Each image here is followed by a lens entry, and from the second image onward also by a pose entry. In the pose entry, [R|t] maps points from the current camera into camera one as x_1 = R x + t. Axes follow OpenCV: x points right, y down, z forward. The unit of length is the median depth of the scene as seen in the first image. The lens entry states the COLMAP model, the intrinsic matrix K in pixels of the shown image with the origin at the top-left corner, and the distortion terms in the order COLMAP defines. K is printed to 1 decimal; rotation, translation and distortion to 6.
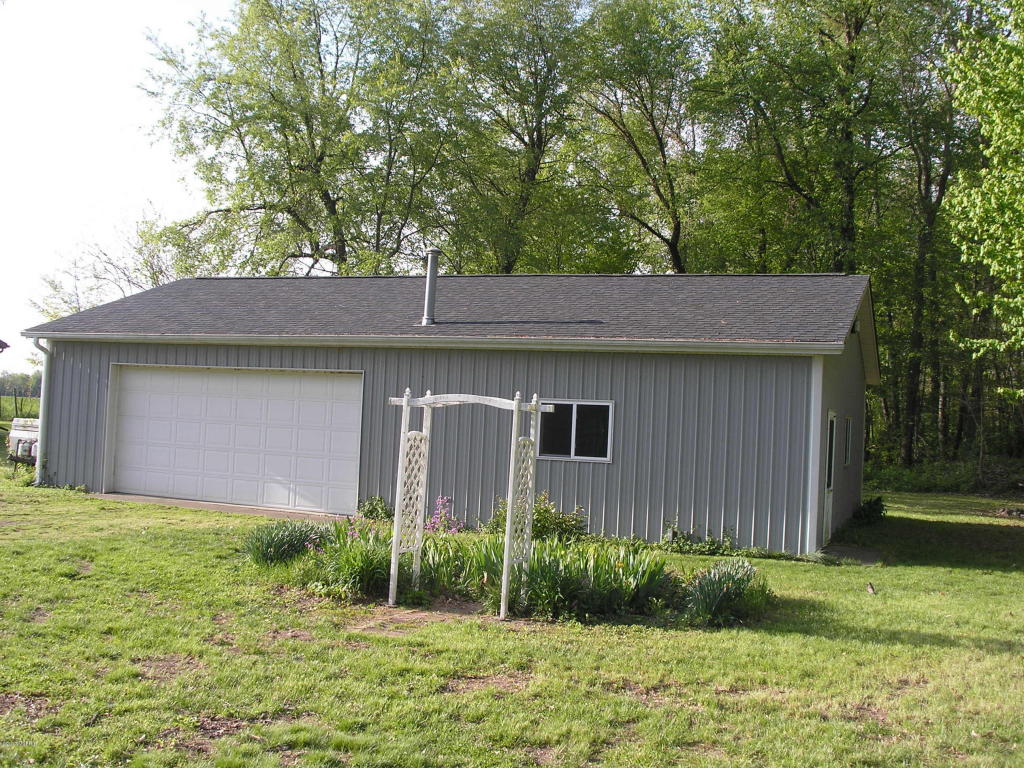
lens RADIAL K [[1156.7, 0, 512.0], [0, 1156.7, 384.0], [0, 0, 1]] dist [-0.140129, 0.035336]
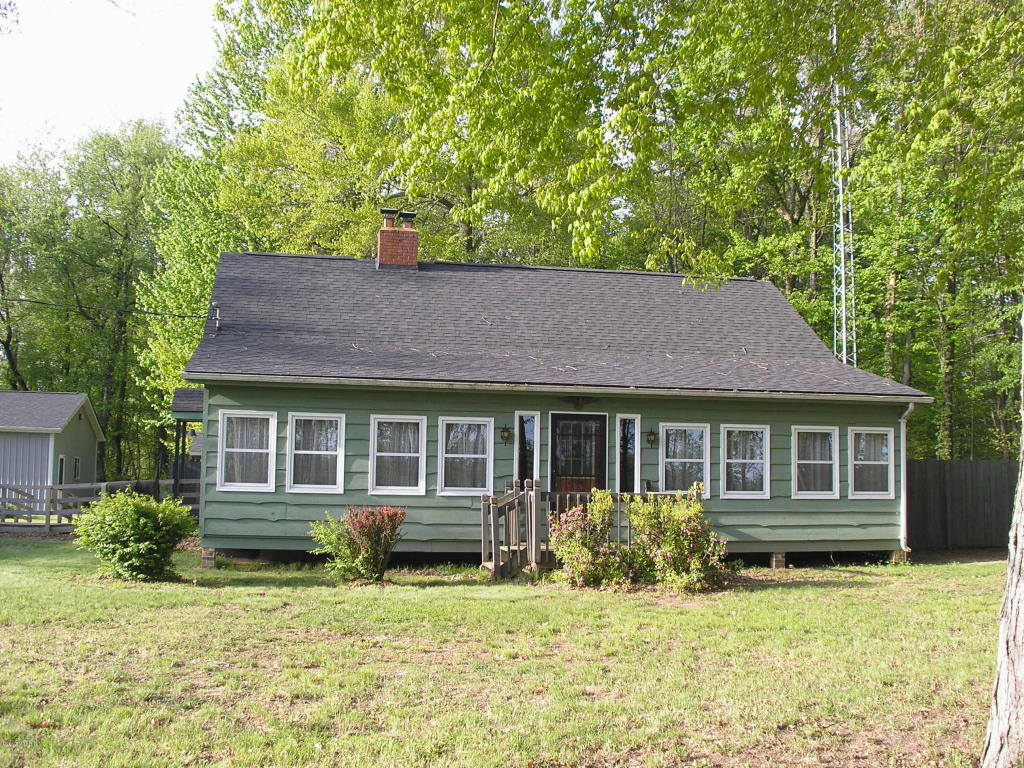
lens RADIAL K [[1156.7, 0, 512.0], [0, 1156.7, 384.0], [0, 0, 1]] dist [-0.140129, 0.035336]
pose [[0.850896, 0.019600, 0.524968, -0.169442], [0.000447, 0.999276, -0.038035, -0.034619], [-0.525334, 0.032598, 0.850272, -1.532270]]
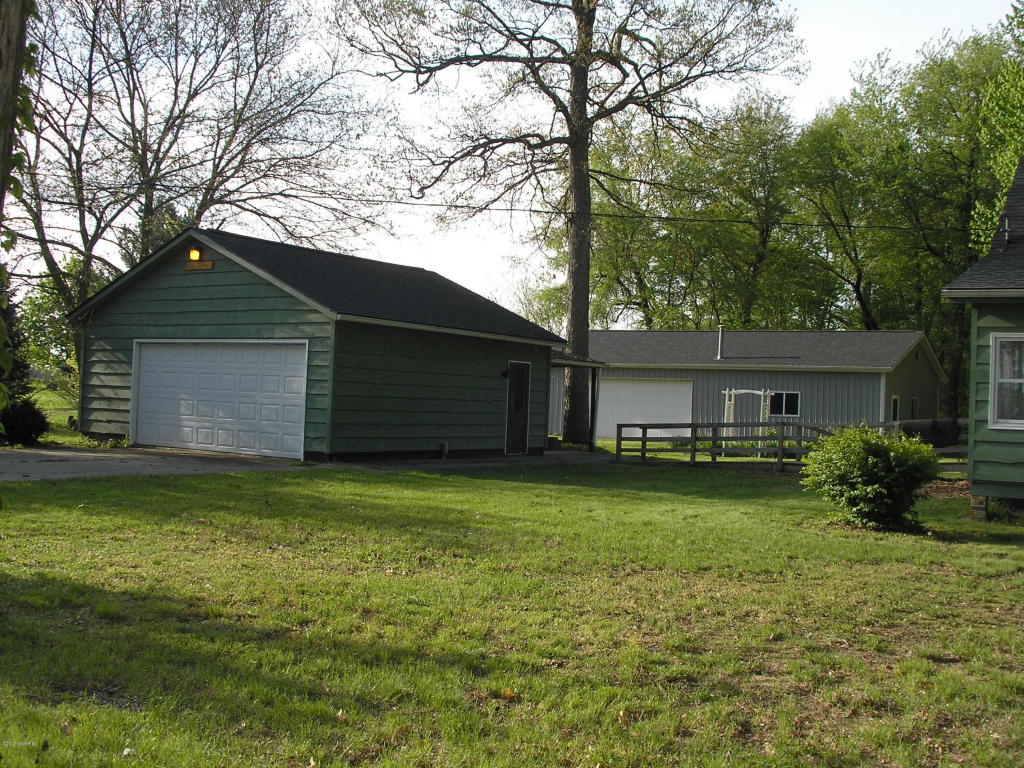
lens RADIAL K [[1156.7, 0, 512.0], [0, 1156.7, 384.0], [0, 0, 1]] dist [-0.140129, 0.035336]
pose [[0.980579, -0.009857, -0.195875, -0.033316], [0.011120, 0.999924, 0.005347, -0.019941], [0.195807, -0.007421, 0.980614, -1.422334]]
